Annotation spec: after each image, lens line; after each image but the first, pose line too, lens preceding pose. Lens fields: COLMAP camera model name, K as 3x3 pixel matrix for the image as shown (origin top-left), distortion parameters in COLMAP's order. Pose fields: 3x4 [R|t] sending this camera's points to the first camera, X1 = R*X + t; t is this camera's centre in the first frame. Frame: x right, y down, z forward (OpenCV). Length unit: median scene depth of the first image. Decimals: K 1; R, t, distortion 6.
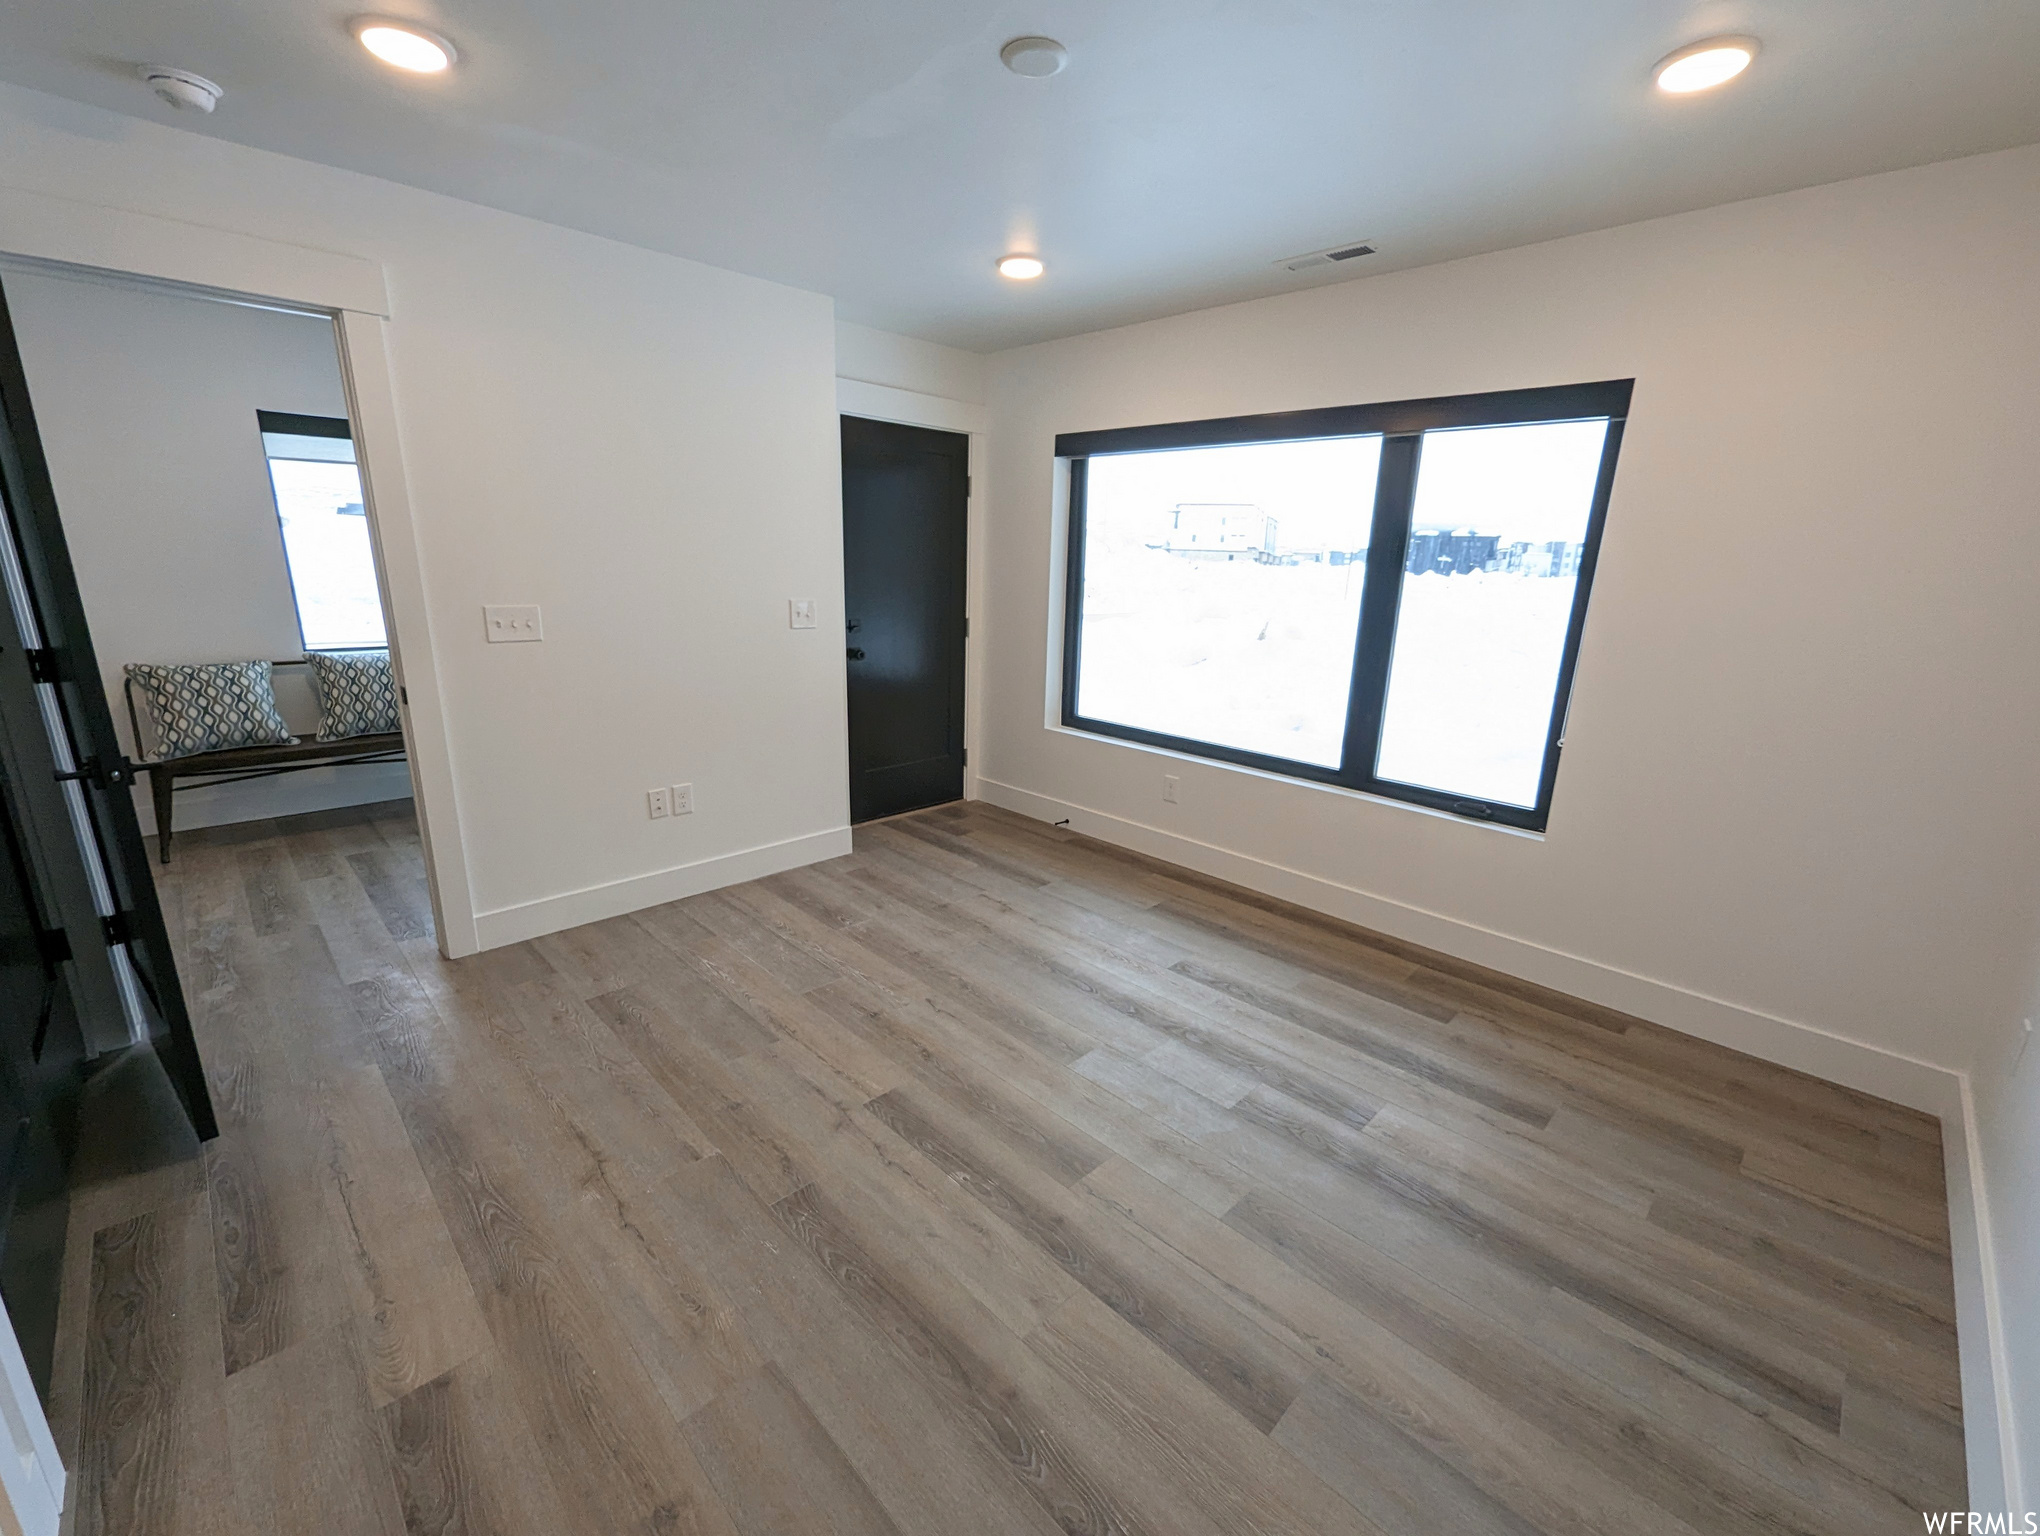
lens RADIAL K [[851.0, 0, 1029.5], [0, 851.0, 777.4], [0, 0, 1]] dist [0.003800, 0.000986]
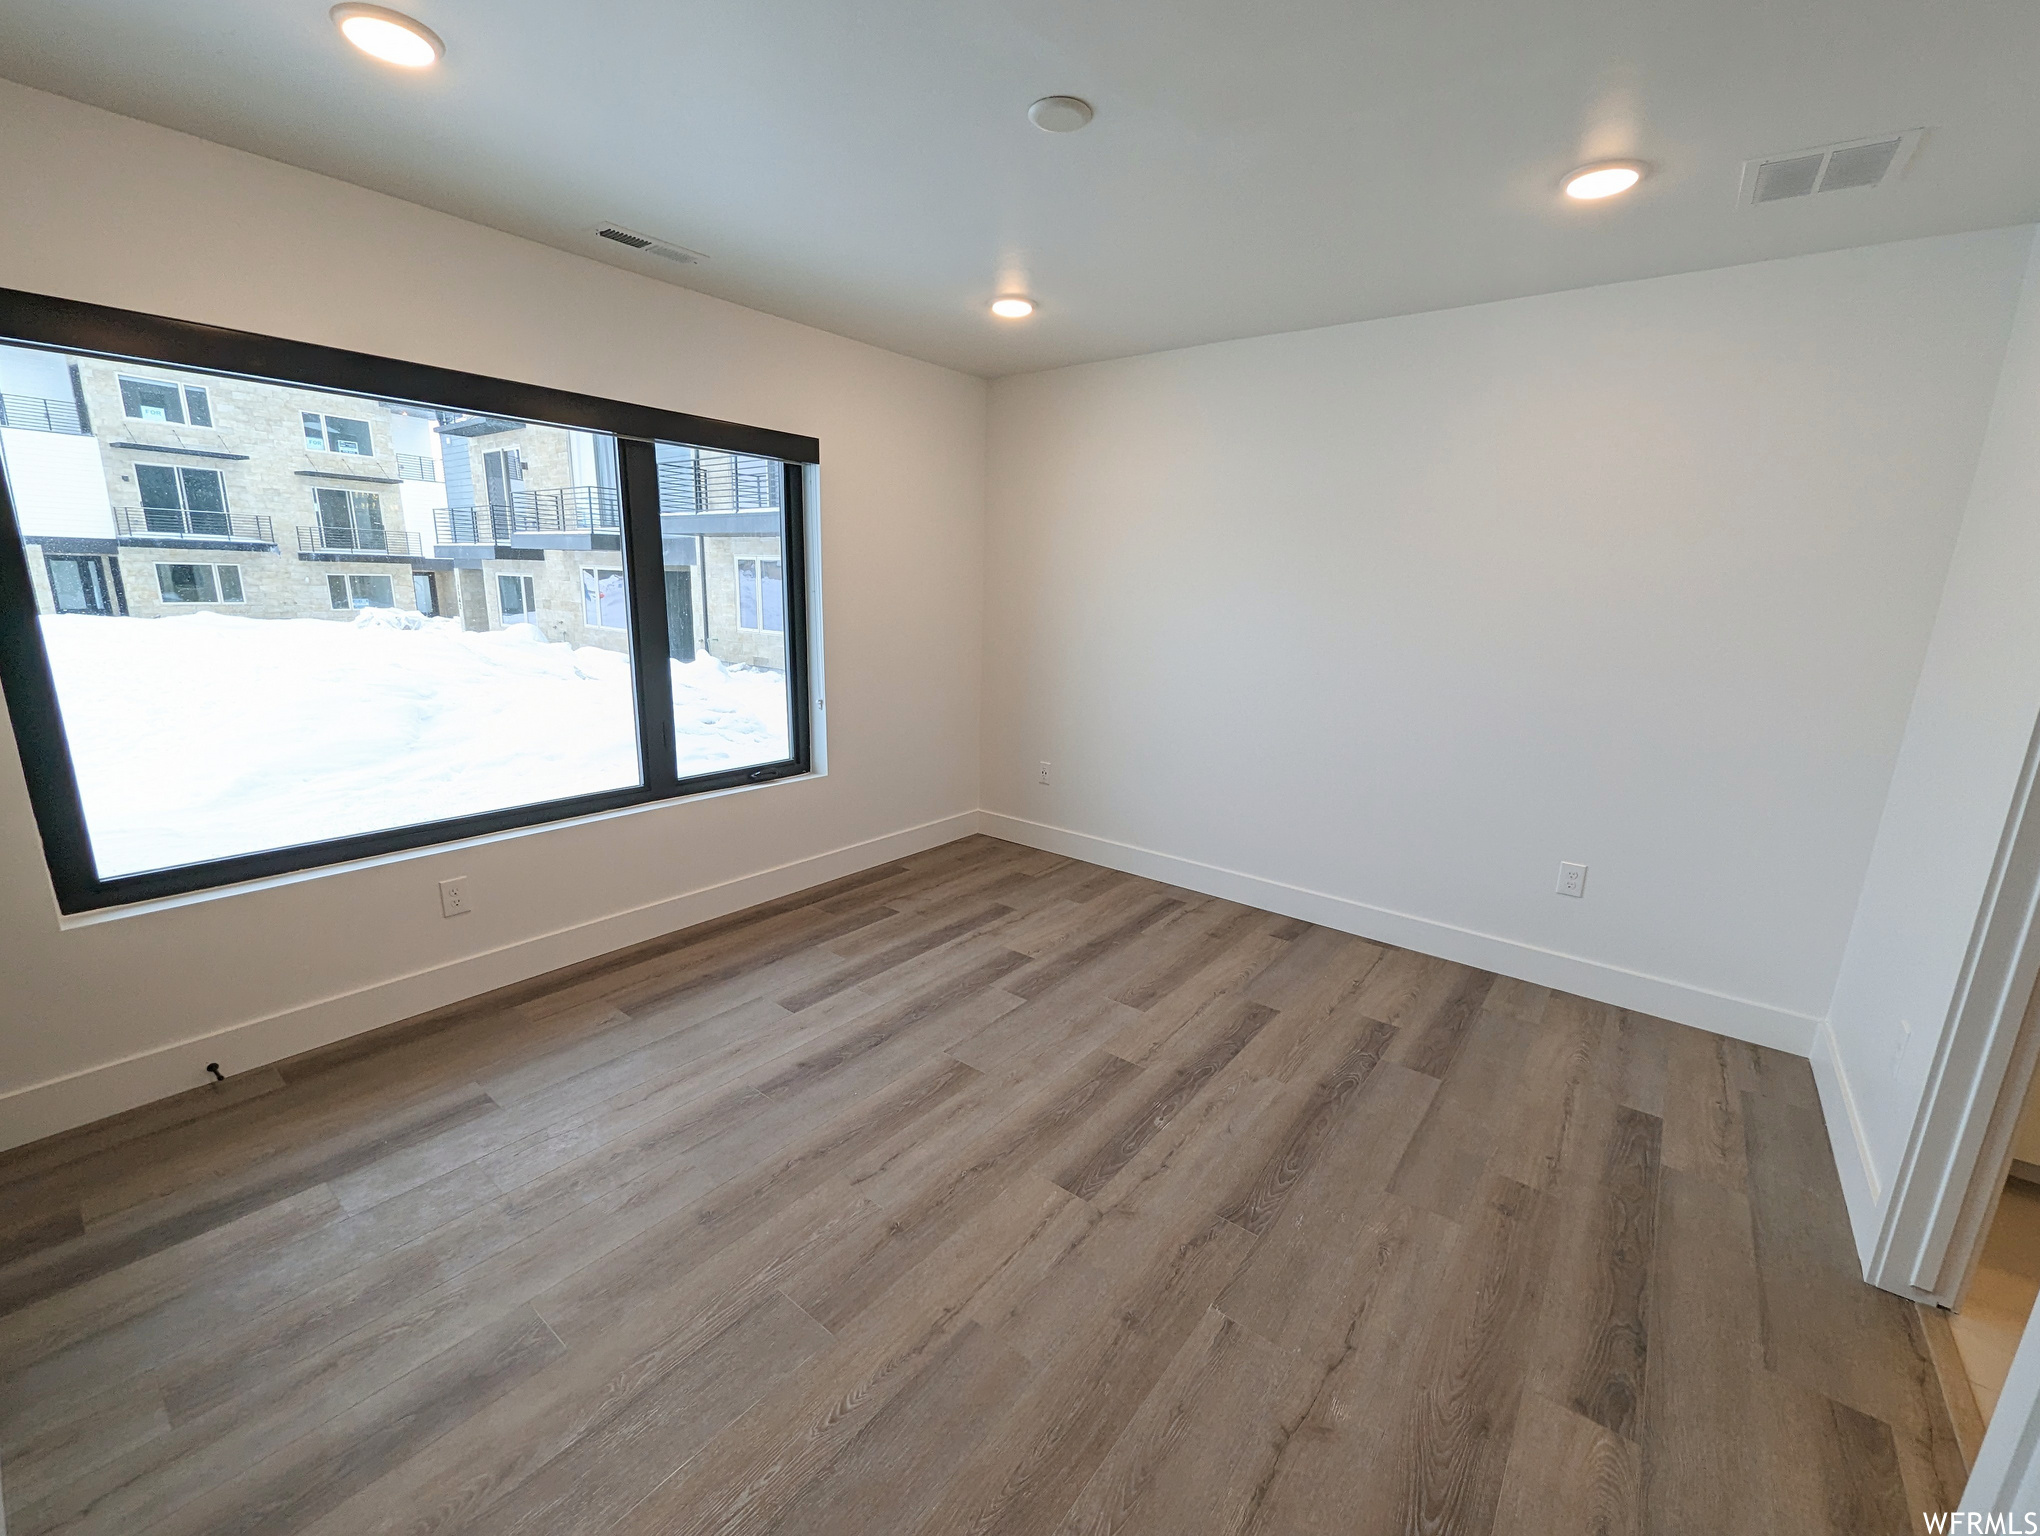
lens RADIAL K [[851.0, 0, 1019.2], [0, 851.0, 772.4], [0, 0, 1]] dist [0.003800, 0.000986]
pose [[-0.125623, -0.250442, 0.959947, -0.940278], [0.222609, 0.935822, 0.273279, -0.297404], [-0.966780, 0.248023, -0.061810, 1.026121]]
